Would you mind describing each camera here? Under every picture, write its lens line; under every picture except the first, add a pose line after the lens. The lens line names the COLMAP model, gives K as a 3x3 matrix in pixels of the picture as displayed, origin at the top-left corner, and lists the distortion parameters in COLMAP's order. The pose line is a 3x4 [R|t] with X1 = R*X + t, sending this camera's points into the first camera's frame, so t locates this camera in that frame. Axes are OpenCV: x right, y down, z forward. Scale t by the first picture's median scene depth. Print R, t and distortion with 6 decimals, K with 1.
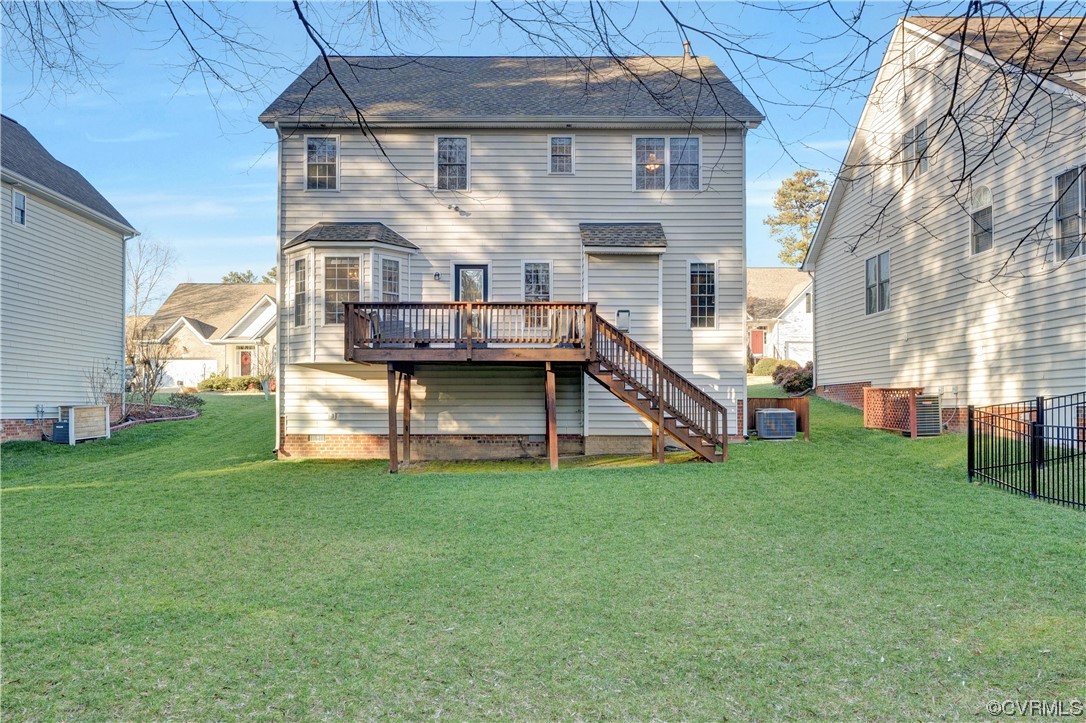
lens RADIAL K [[838.5, 0, 517.7], [0, 838.5, 397.1], [0, 0, 1]] dist [-0.029426, 0.004845]
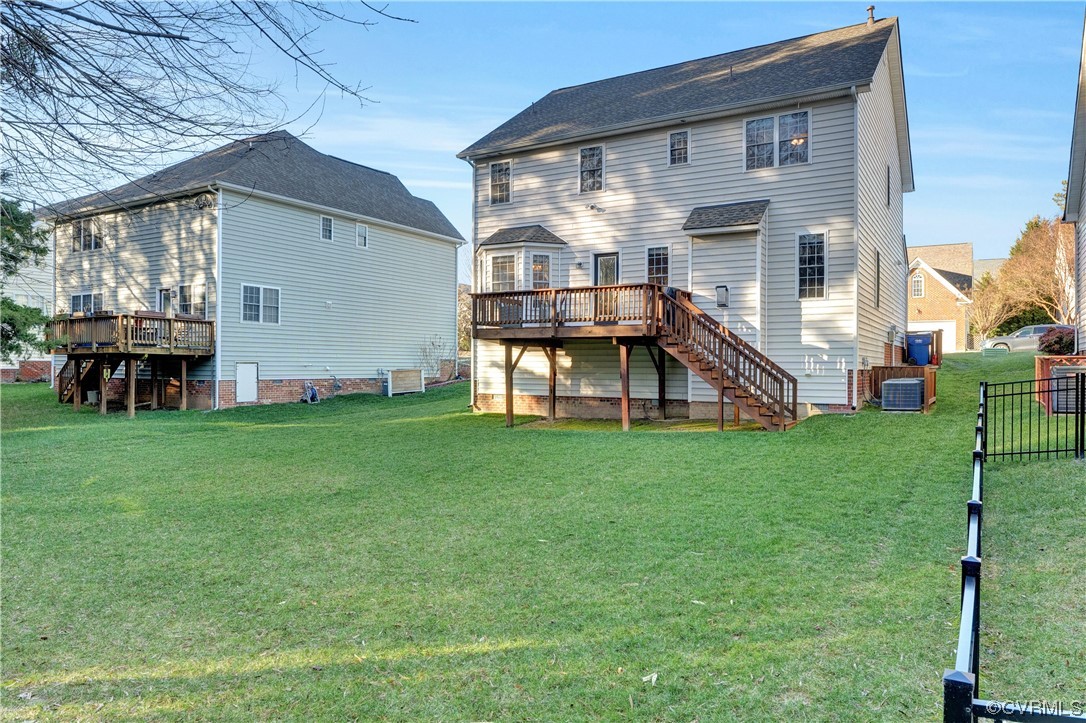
lens RADIAL K [[716.2, 0, 540.4], [0, 716.2, 365.8], [0, 0, 1]] dist [-0.039193, -0.000917]
pose [[0.853630, 0.003645, -0.520867, 0.392008], [0.003521, 0.999912, 0.012768, -0.013424], [0.520868, -0.012734, 0.853542, 0.092535]]
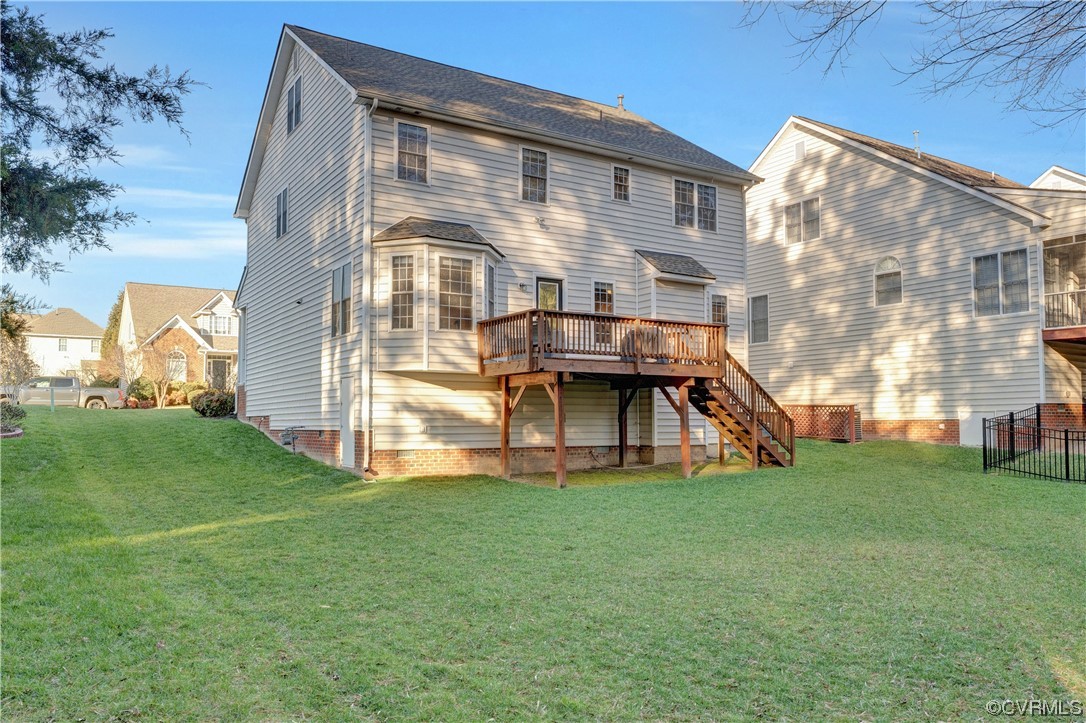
lens RADIAL K [[824.7, 0, 549.2], [0, 824.7, 370.8], [0, 0, 1]] dist [-0.004257, -0.004155]
pose [[0.846756, 0.032260, 0.531002, -0.583398], [-0.005526, 0.998639, -0.051858, 0.004970], [-0.531952, 0.040977, 0.845782, 0.165873]]
